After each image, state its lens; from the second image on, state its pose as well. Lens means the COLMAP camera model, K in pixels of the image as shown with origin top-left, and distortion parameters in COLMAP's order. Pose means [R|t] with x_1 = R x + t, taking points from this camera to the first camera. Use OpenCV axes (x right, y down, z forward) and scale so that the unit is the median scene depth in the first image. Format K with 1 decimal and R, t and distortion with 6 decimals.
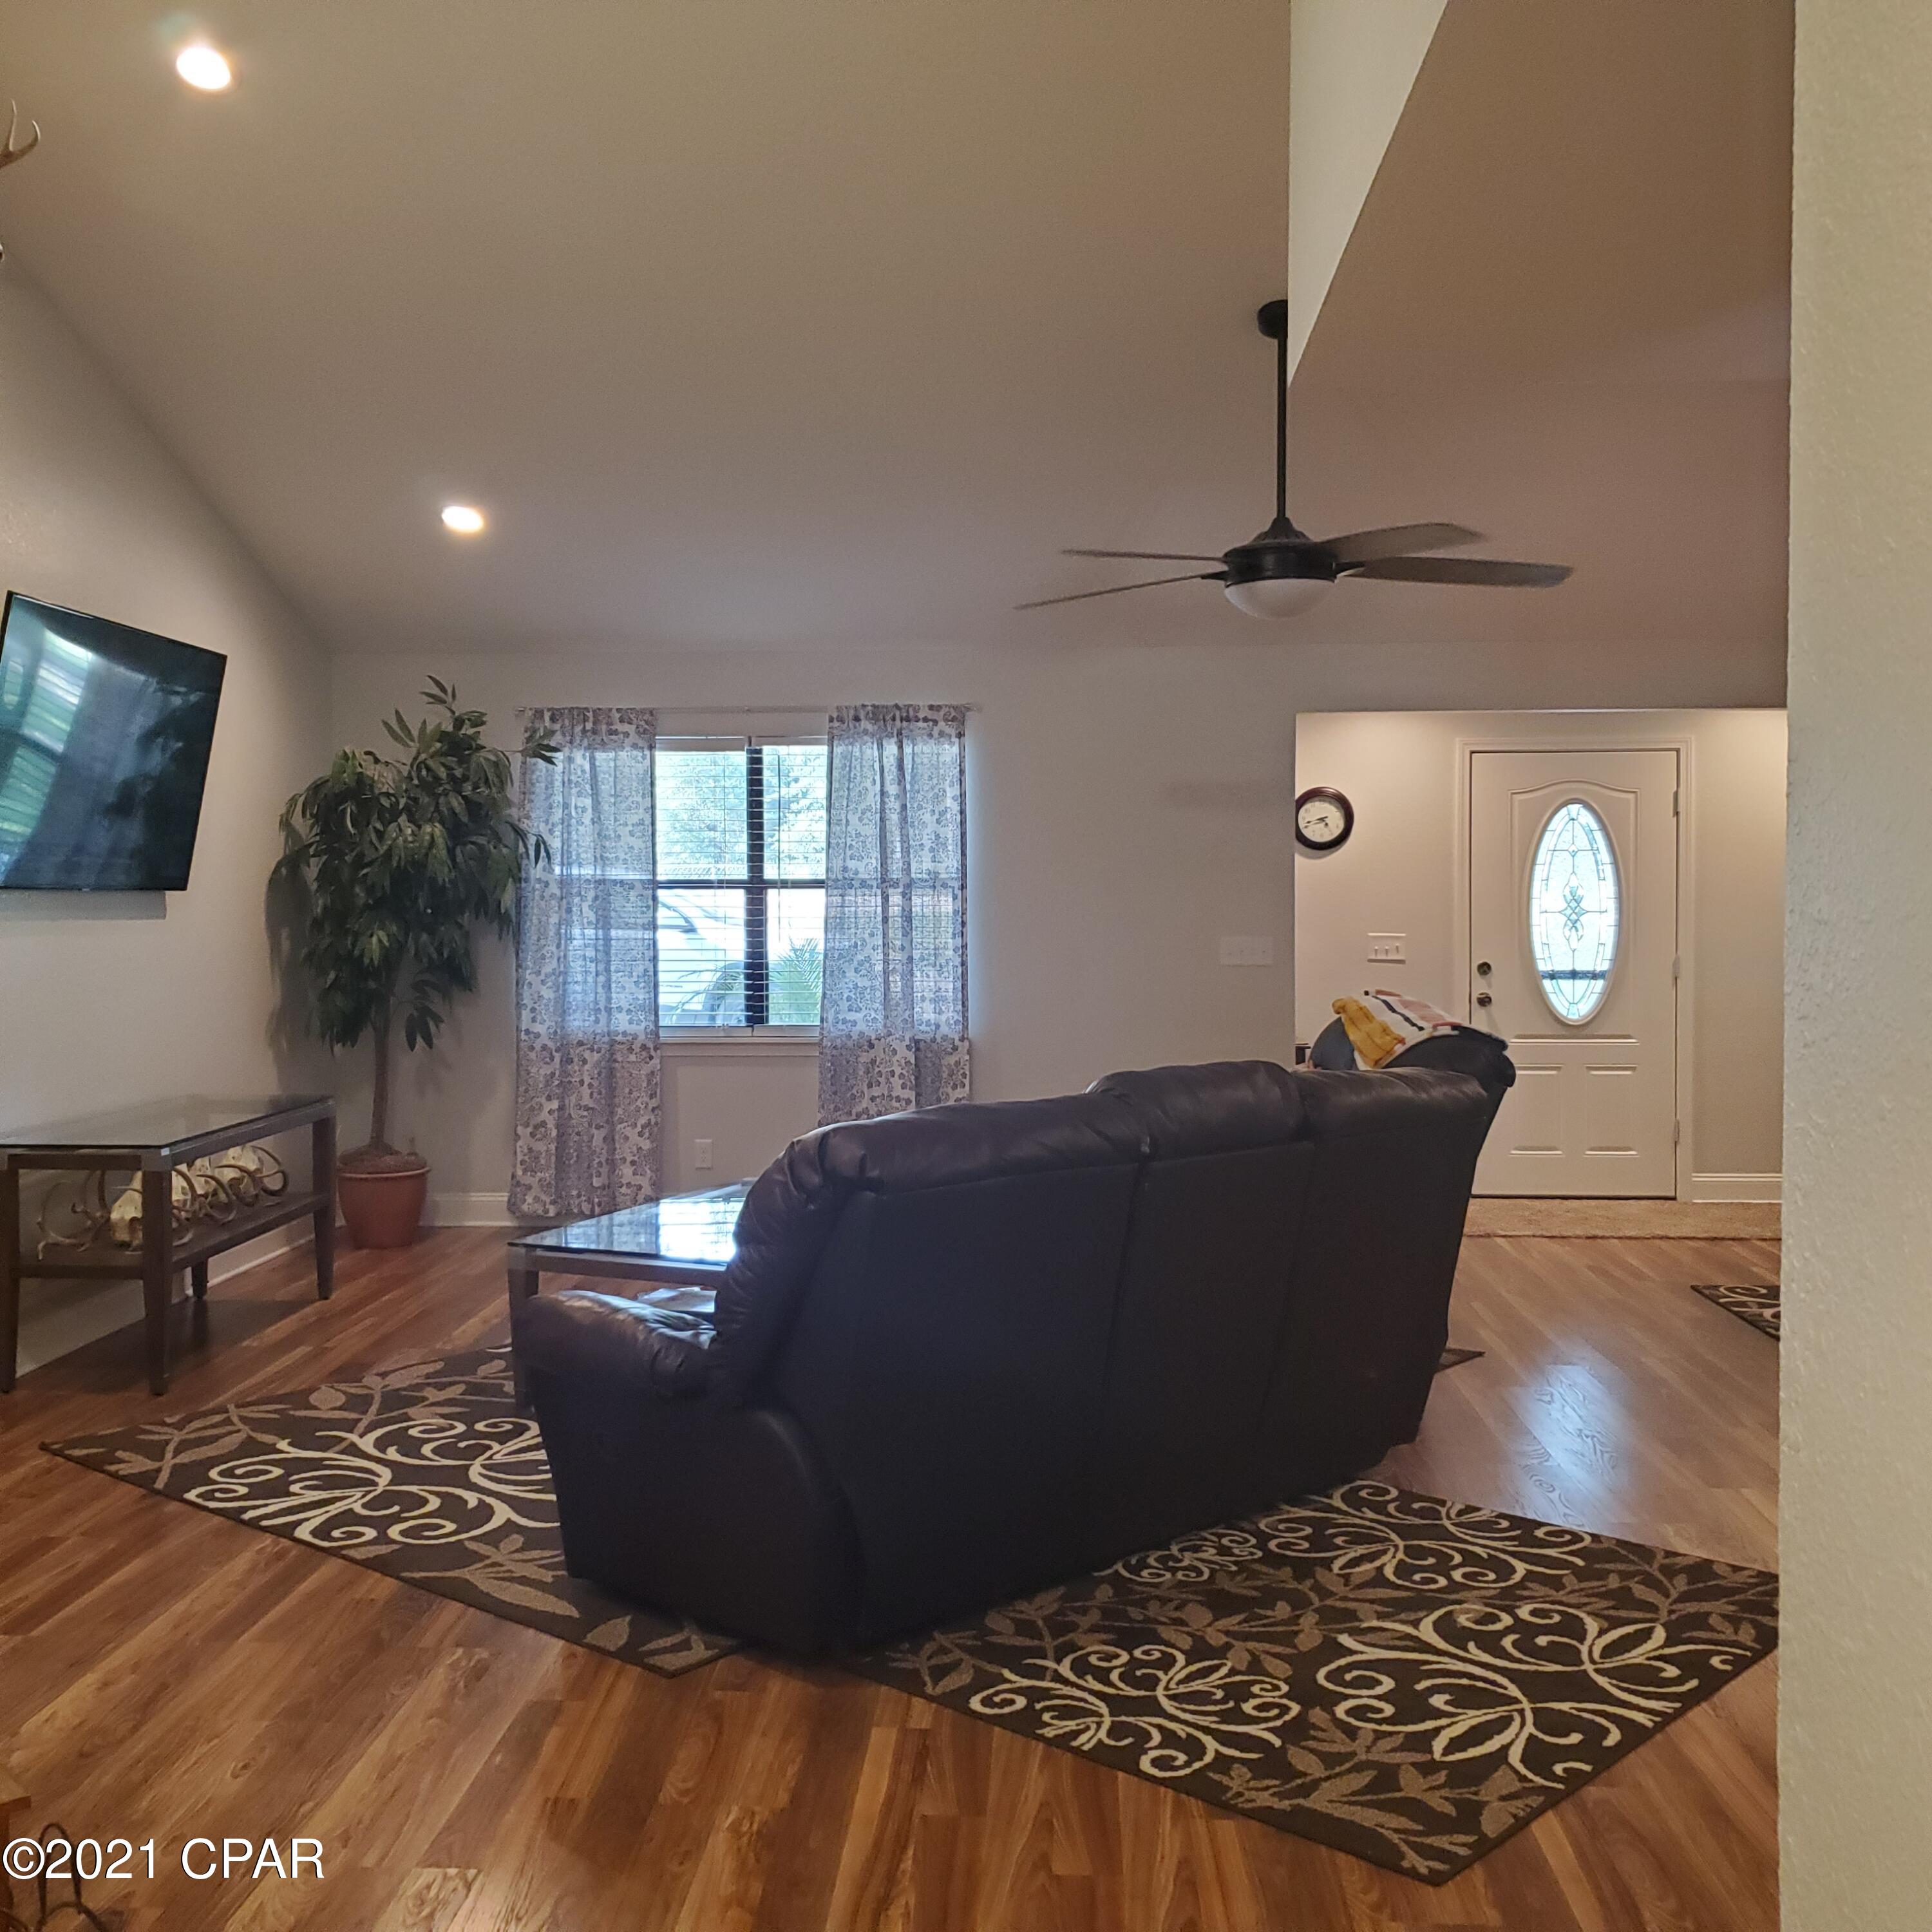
lens RADIAL K [[2024.3, 0, 944.7], [0, 2024.3, 925.3], [0, 0, 1]] dist [0.023257, 0.000000]
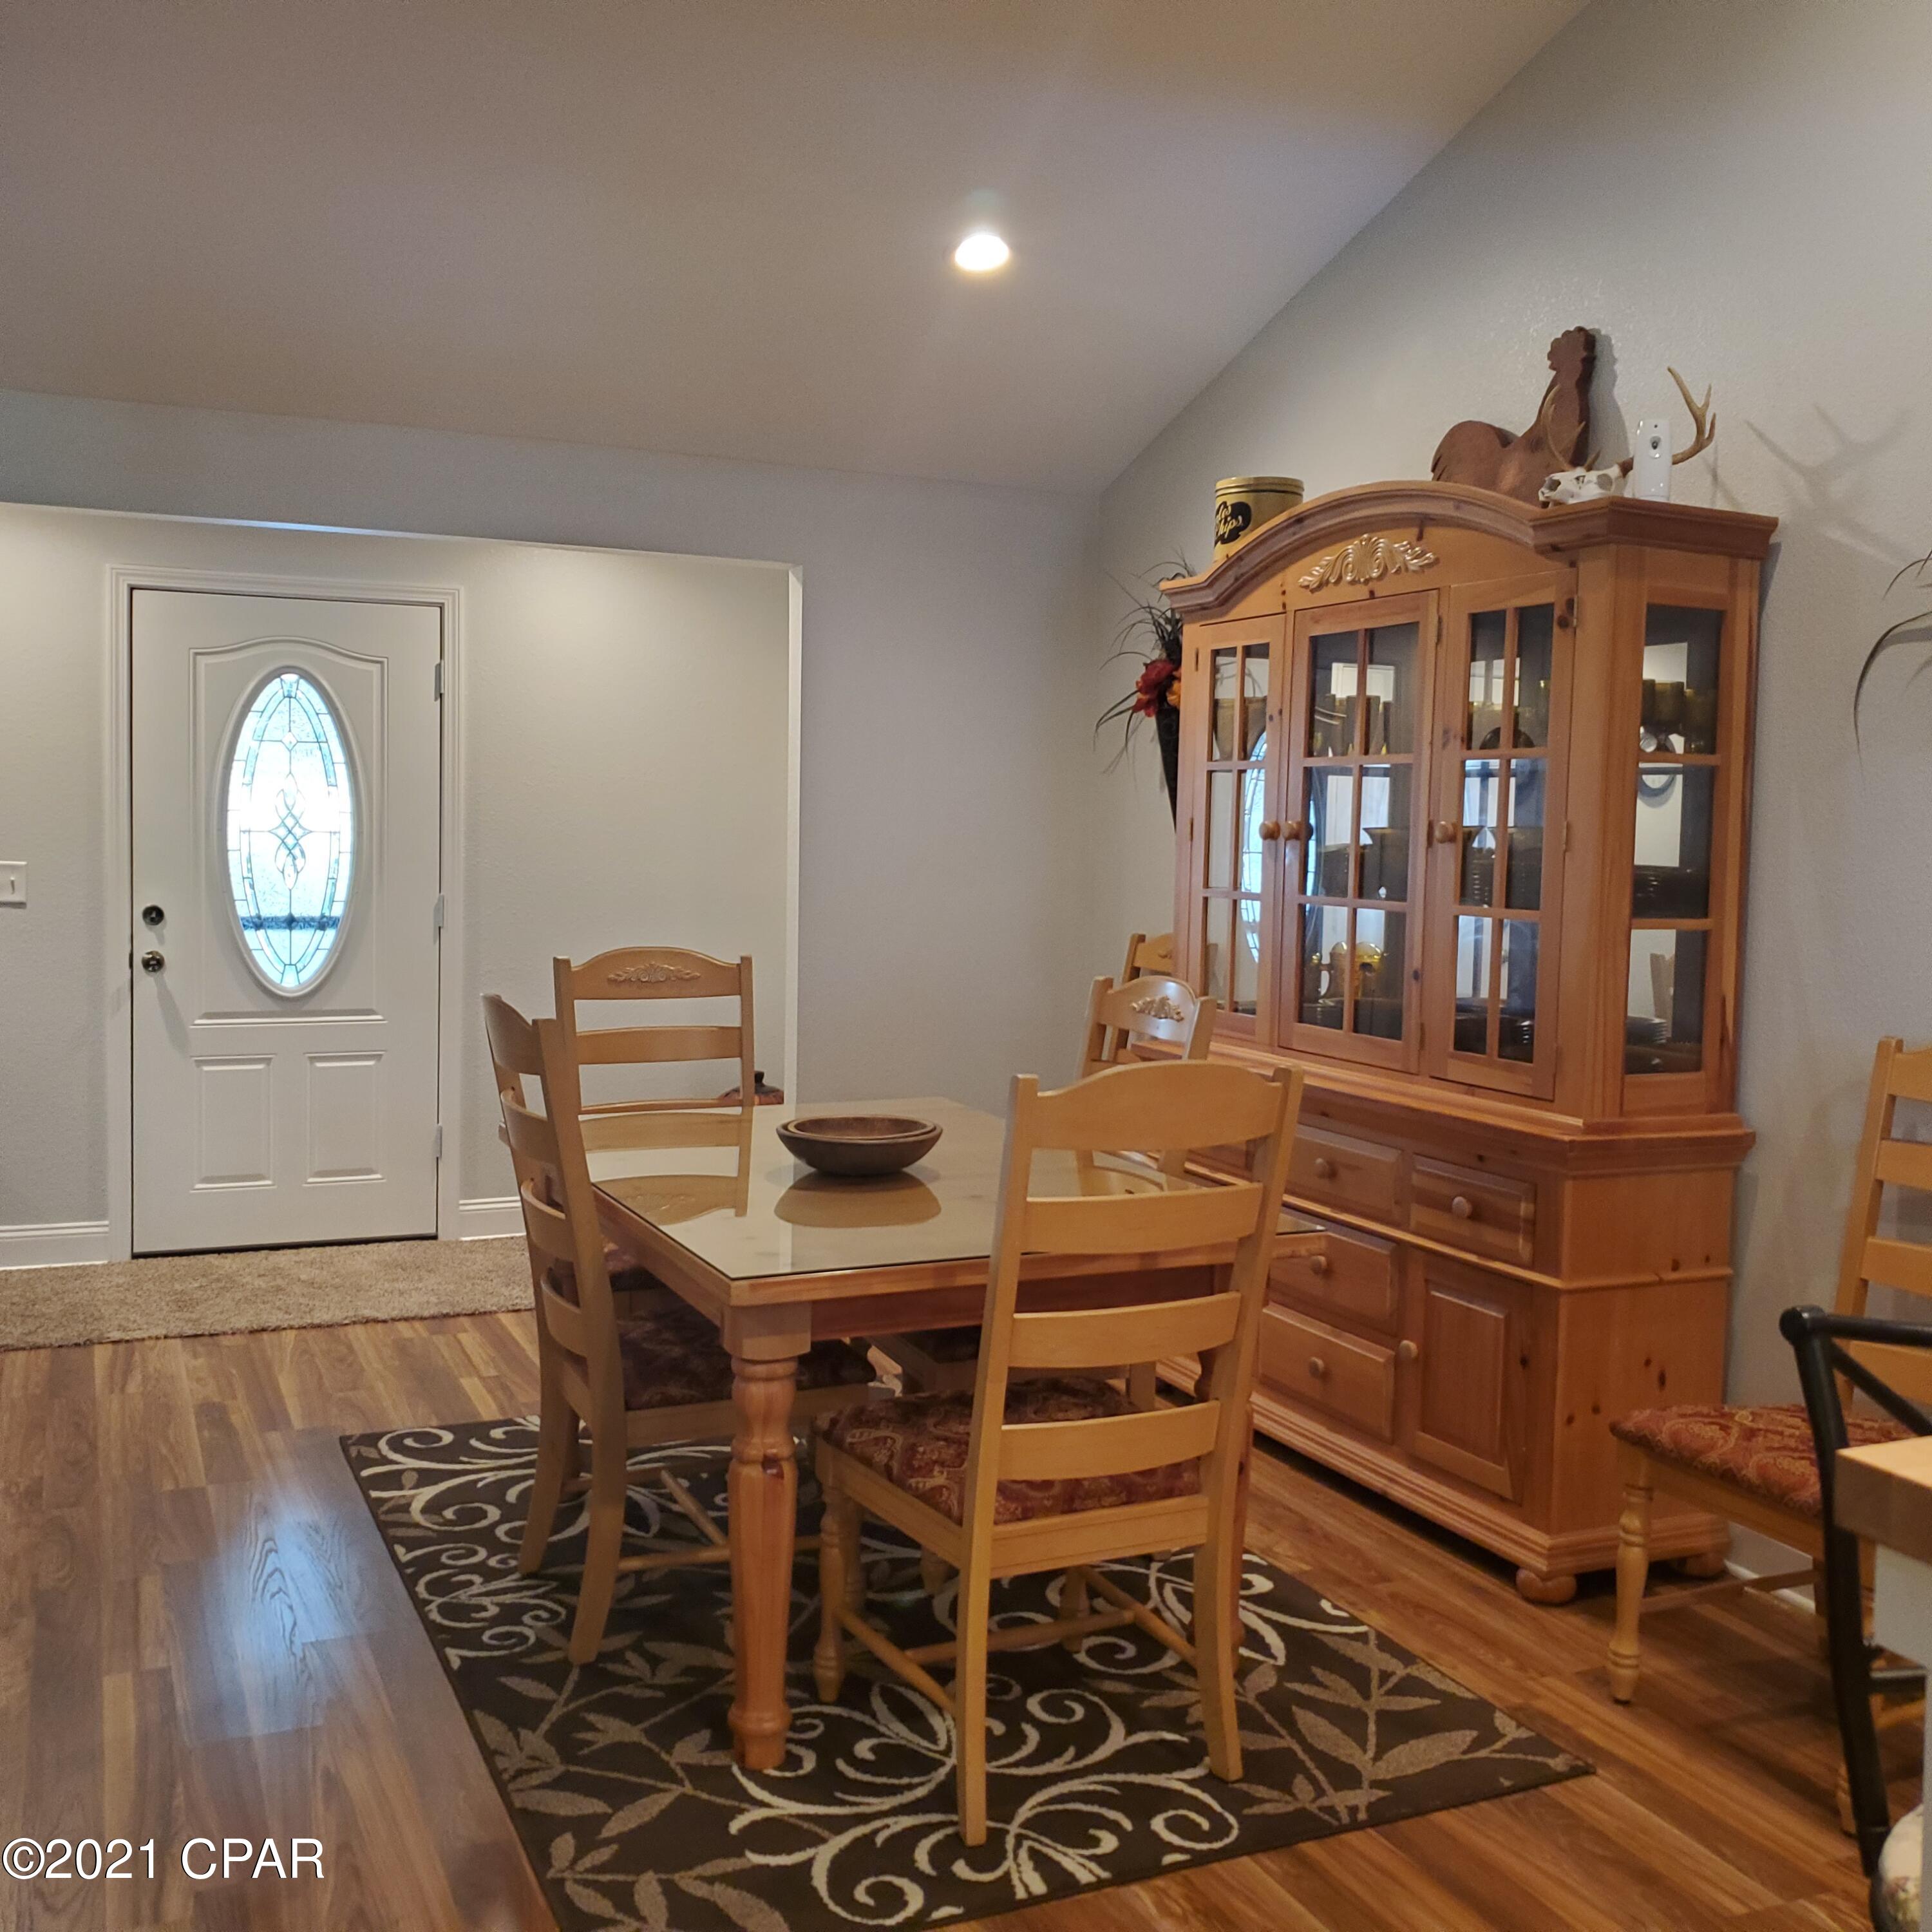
lens RADIAL K [[2024.3, 0, 969.5], [0, 2024.3, 921.6], [0, 0, 1]] dist [0.023257, 0.000000]
pose [[0.891960, -0.004888, 0.452087, 0.395973], [-0.015029, 0.999068, 0.040454, -0.014622], [-0.451864, -0.042878, 0.891056, 0.551841]]
